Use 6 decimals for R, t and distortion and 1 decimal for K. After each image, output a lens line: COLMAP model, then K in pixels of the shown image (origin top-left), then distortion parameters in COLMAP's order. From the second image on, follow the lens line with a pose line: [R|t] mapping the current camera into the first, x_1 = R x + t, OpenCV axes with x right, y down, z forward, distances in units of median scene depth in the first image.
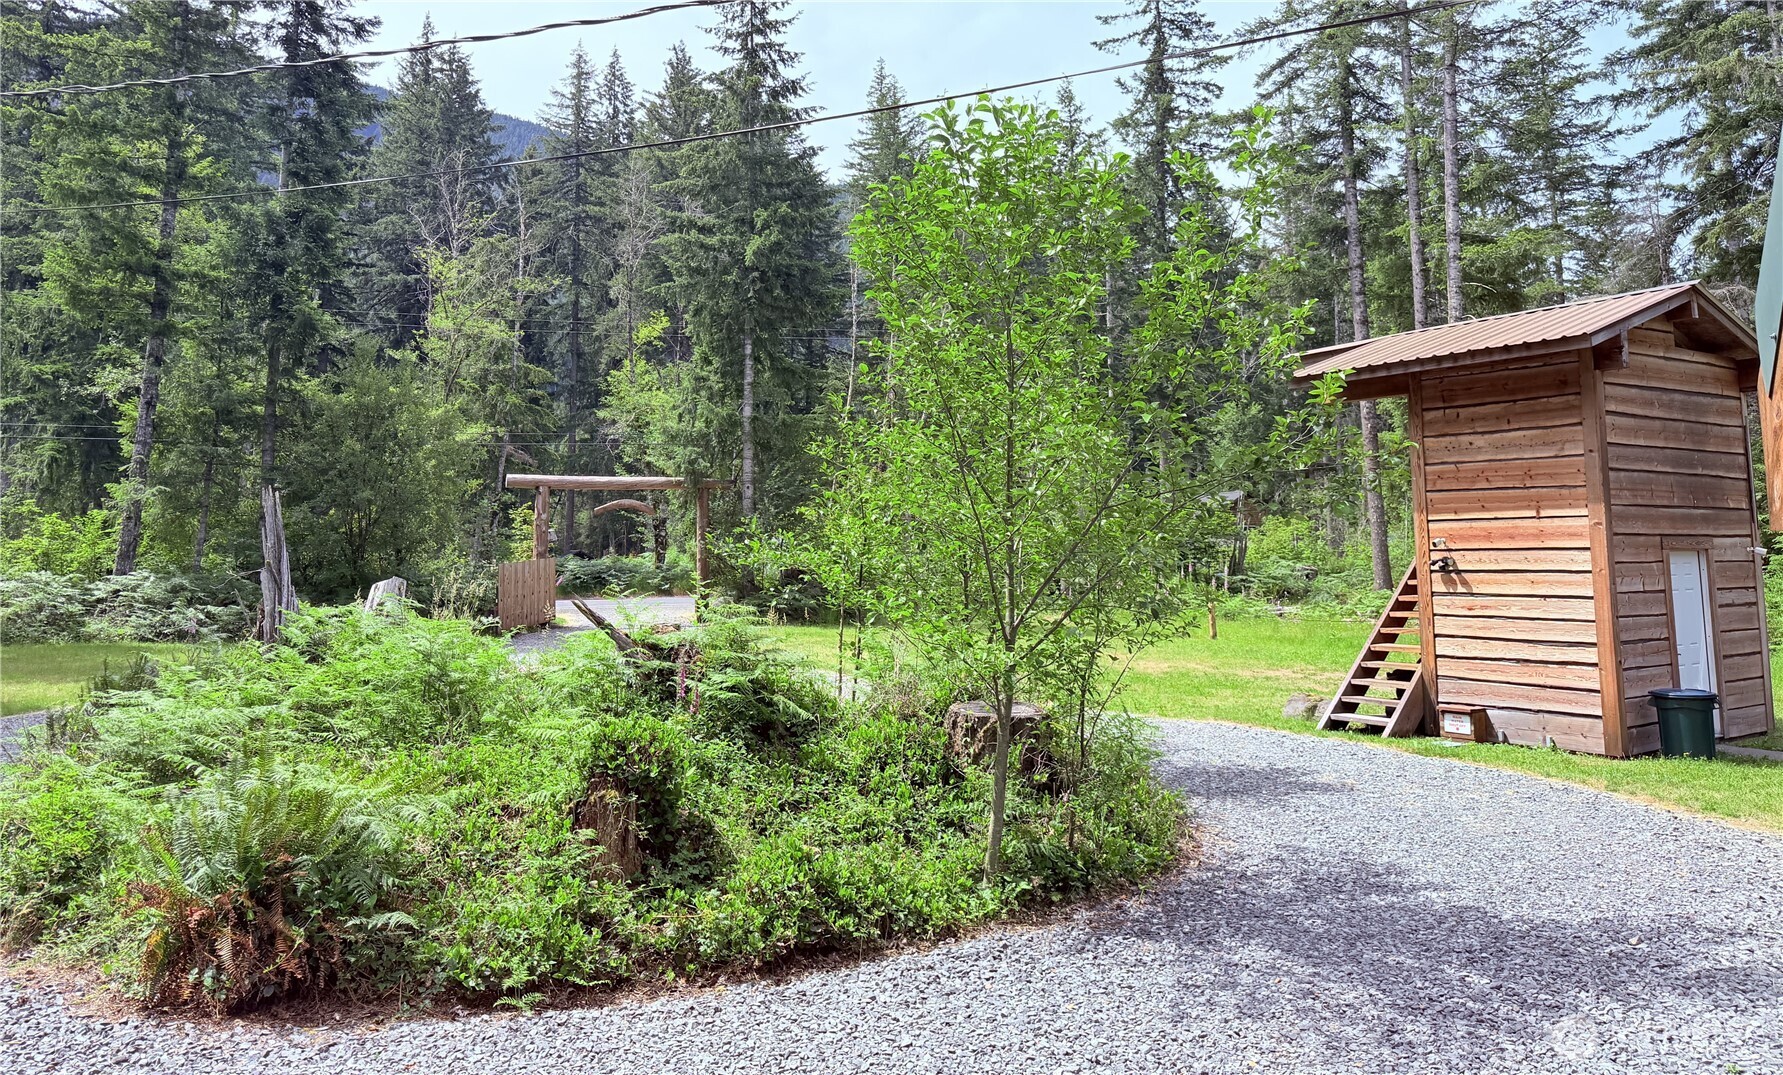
lens RADIAL K [[1244.5, 0, 894.8], [0, 1244.5, 415.5], [0, 0, 1]] dist [0.172466, -0.317728]
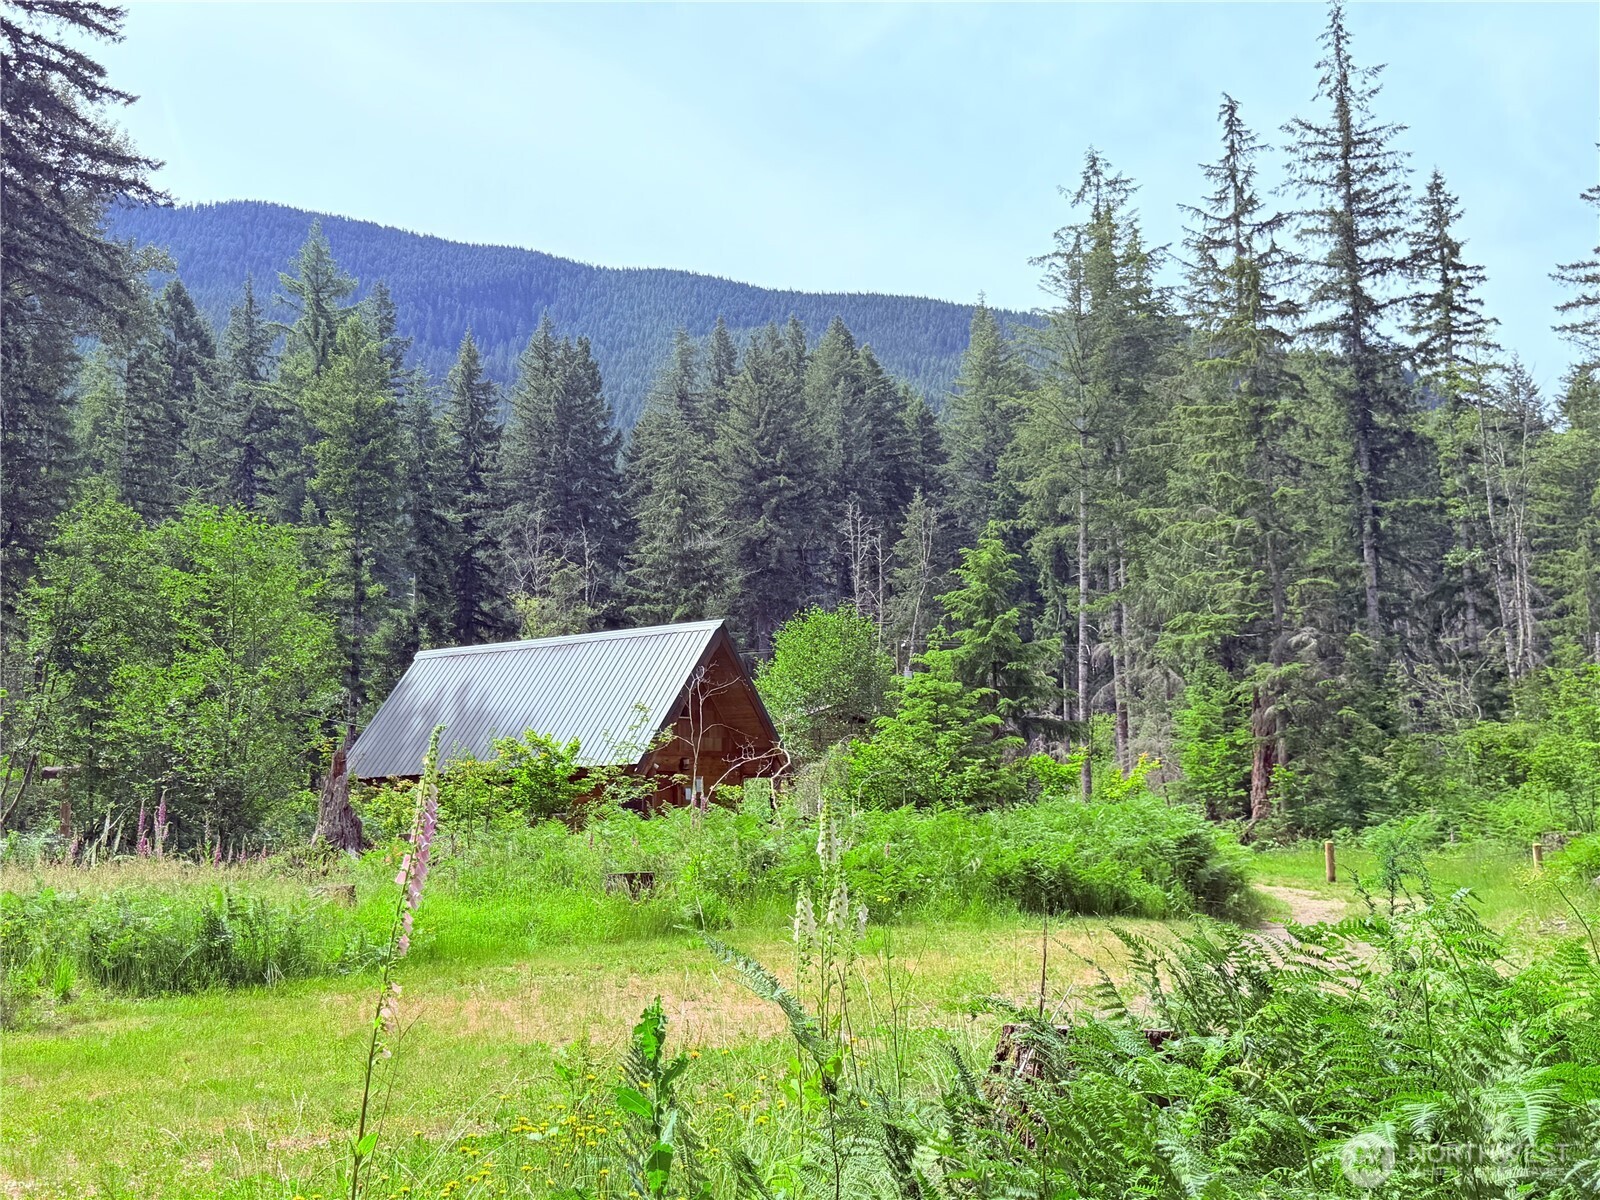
lens RADIAL K [[1664.2, 0, 800.0], [0, 1664.2, 600.0], [0, 0, 1]] dist [0.111716, -0.014864]
pose [[0.969886, -0.049808, -0.238411, 0.603629], [0.046386, 0.998724, -0.019947, -0.110456], [0.239101, 0.008287, 0.970959, -1.154292]]
